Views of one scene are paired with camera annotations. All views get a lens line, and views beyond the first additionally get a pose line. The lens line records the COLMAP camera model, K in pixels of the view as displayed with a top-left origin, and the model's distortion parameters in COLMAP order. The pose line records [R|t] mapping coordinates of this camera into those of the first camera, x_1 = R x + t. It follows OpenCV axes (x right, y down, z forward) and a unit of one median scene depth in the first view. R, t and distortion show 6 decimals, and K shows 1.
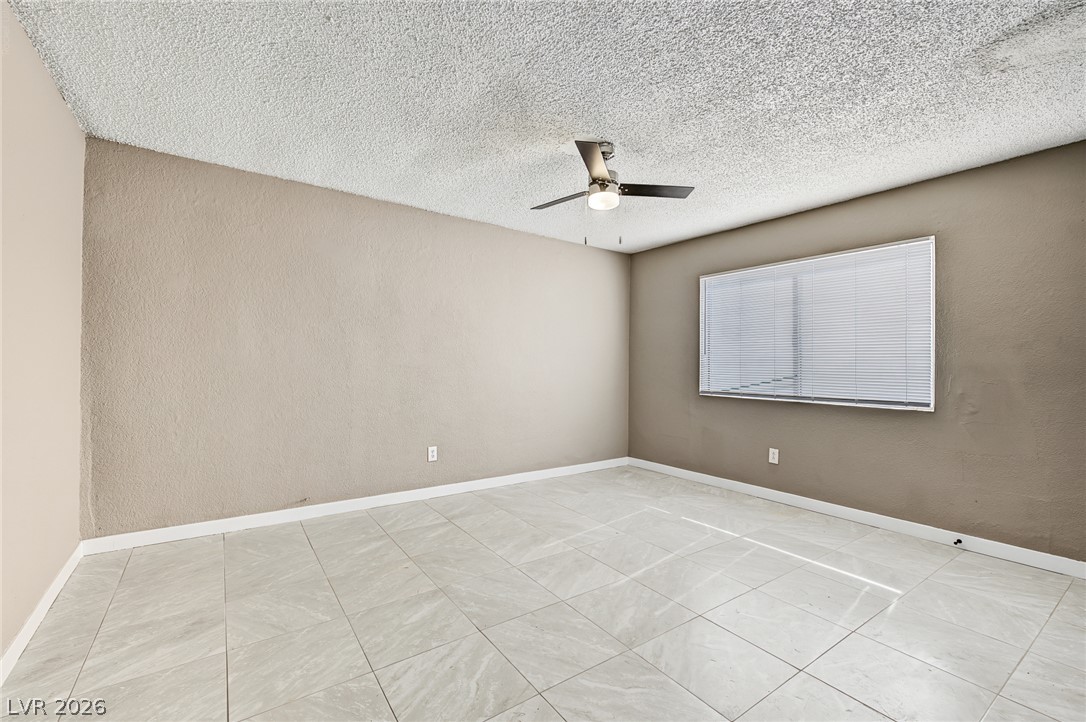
lens RADIAL K [[460.5, 0, 530.4], [0, 460.5, 357.0], [0, 0, 1]] dist [0.009084, -0.001894]
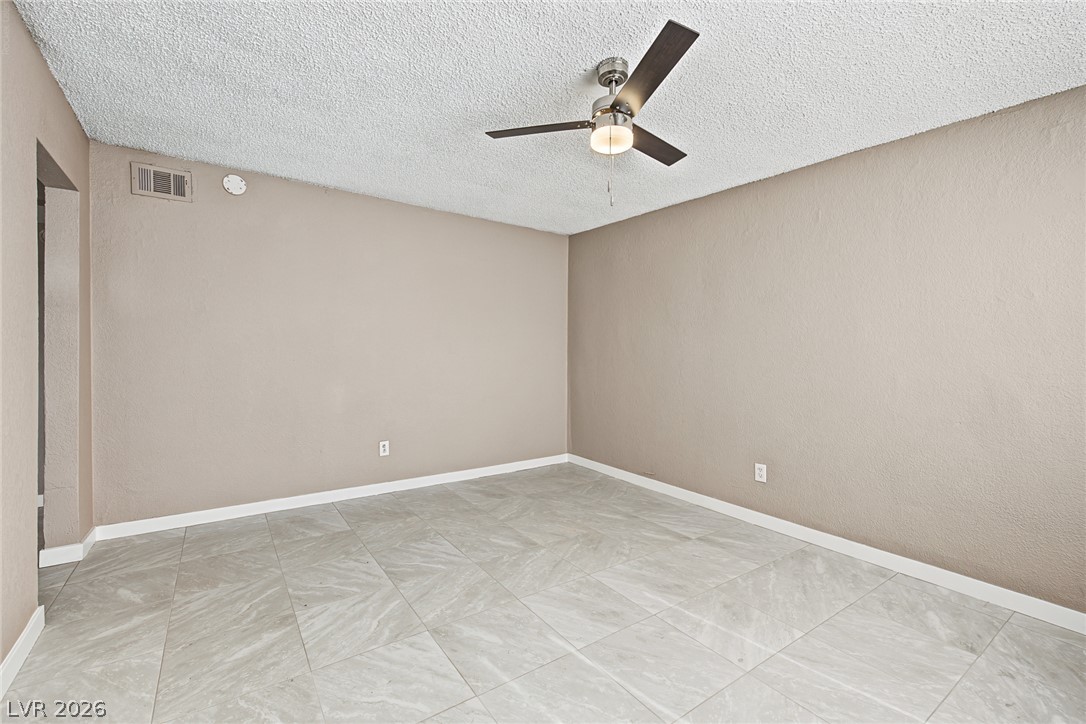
lens RADIAL K [[460.5, 0, 543.3], [0, 460.5, 356.4], [0, 0, 1]] dist [0.009084, -0.001894]
pose [[0.012475, -0.003907, -0.999915, 0.827989], [-0.008684, 0.999954, -0.004016, 0.012495], [0.999884, 0.008733, 0.012441, 0.815144]]
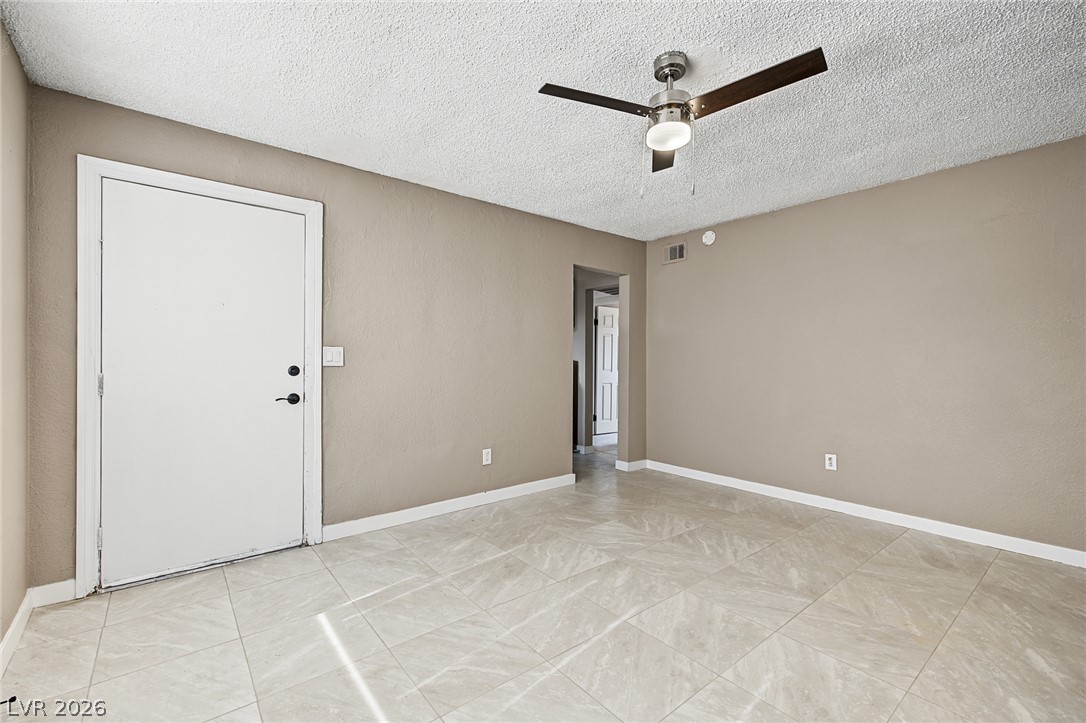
lens RADIAL K [[460.5, 0, 528.2], [0, 460.5, 359.8], [0, 0, 1]] dist [0.009084, -0.001894]
pose [[-0.997835, -0.014731, -0.064096, 0.387872], [-0.014601, 0.999890, -0.002497, 0.015355], [0.064125, -0.001556, -0.997941, 1.581773]]
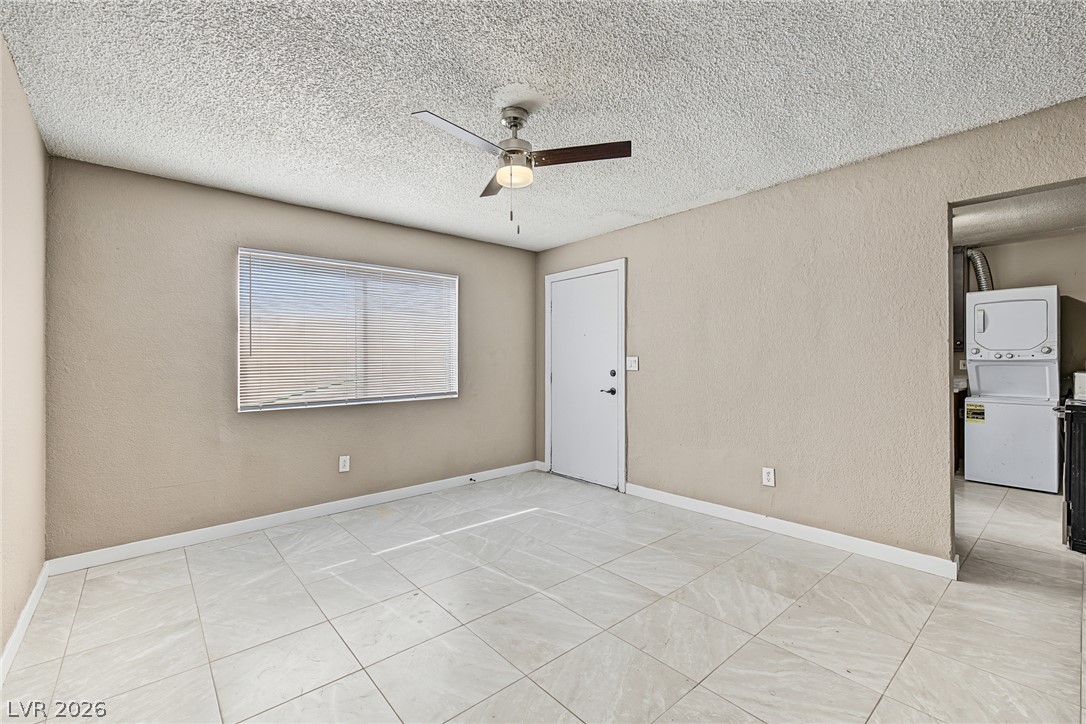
lens RADIAL K [[460.5, 0, 548.2], [0, 460.5, 358.9], [0, 0, 1]] dist [0.009084, -0.001894]
pose [[-0.120214, -0.000093, 0.992748, -0.639849], [-0.000404, 1.000000, 0.000045, -0.002551], [-0.992748, -0.000396, -0.120214, 0.958460]]
